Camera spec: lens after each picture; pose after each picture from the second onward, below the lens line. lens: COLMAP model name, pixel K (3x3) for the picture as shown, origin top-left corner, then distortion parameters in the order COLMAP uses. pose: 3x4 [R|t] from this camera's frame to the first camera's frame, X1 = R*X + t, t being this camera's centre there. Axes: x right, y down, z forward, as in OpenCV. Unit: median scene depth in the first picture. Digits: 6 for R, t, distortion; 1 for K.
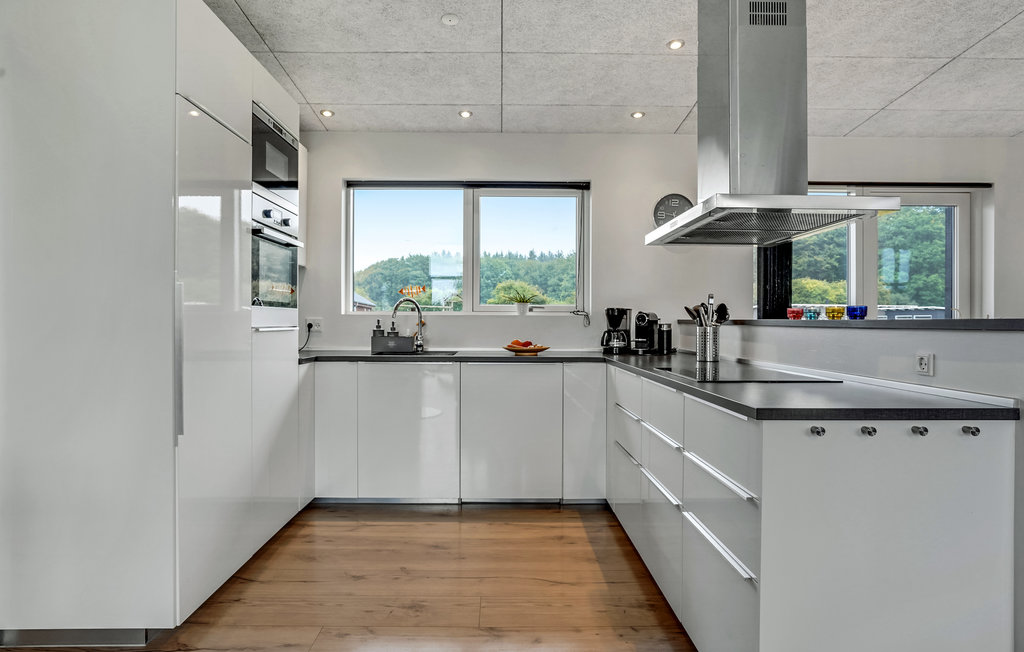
lens RADIAL K [[577.6, 0, 524.5], [0, 577.6, 330.6], [0, 0, 1]] dist [-0.019658, 0.009774]
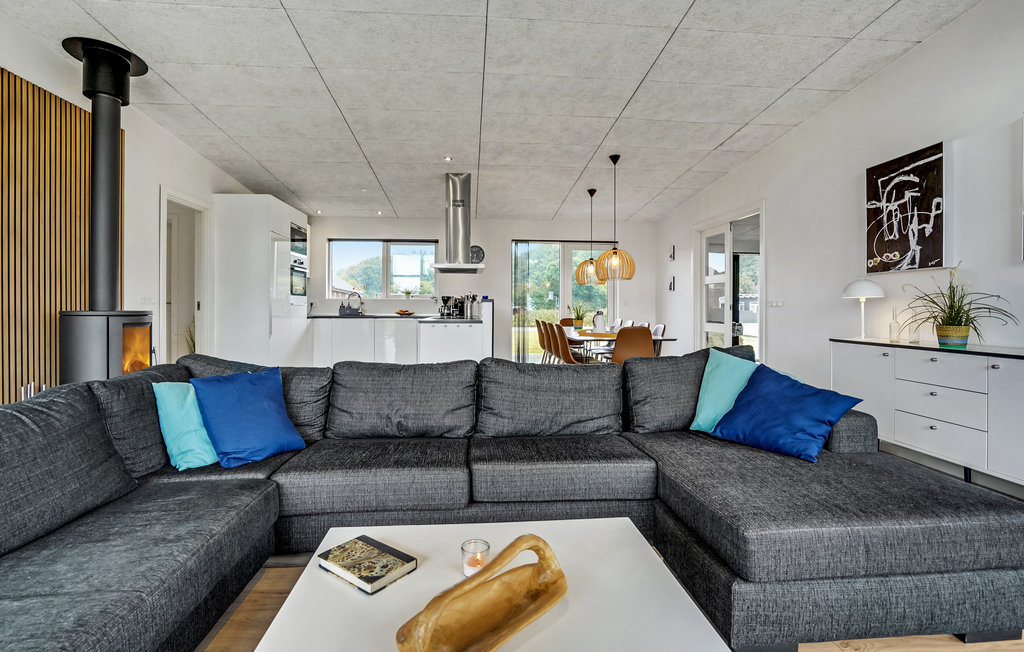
lens RADIAL K [[478.3, 0, 512.5], [0, 478.3, 311.5], [0, 0, 1]] dist [-0.034793, 0.005547]
pose [[0.999165, 0.001610, 0.040823, 0.363505], [-0.001328, 0.999975, -0.006938, 0.035766], [-0.040833, 0.006878, 0.999142, -0.959791]]
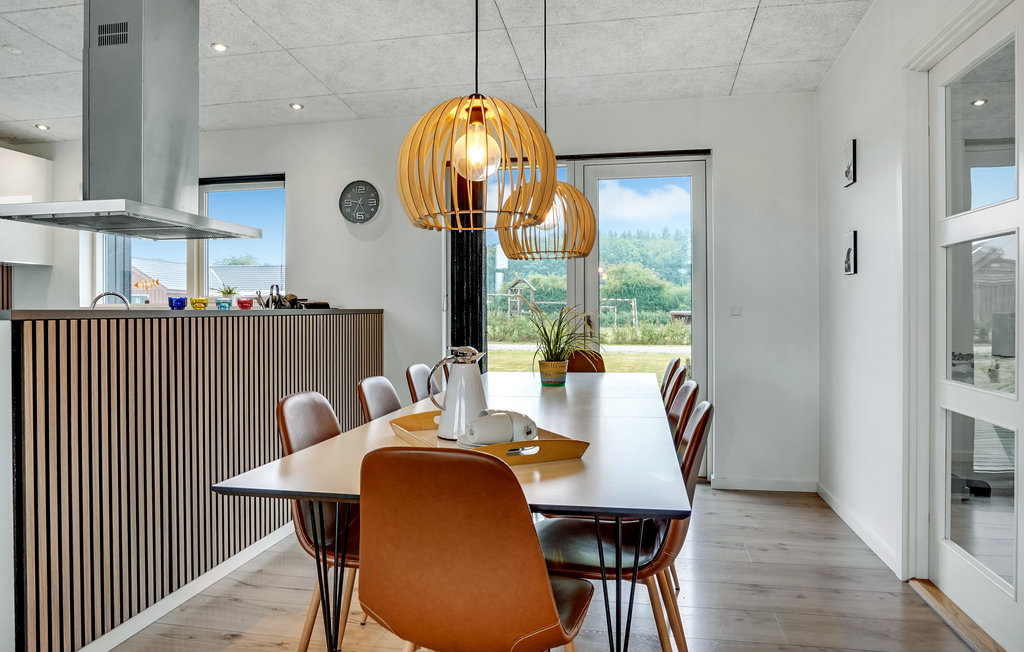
lens RADIAL K [[655.6, 0, 521.5], [0, 655.6, 317.9], [0, 0, 1]] dist [-0.013088, -0.001189]
pose [[0.976300, -0.004957, -0.216366, 0.852819], [0.003863, 0.999978, -0.005478, 0.002050], [0.216388, 0.004513, 0.976297, -0.029347]]
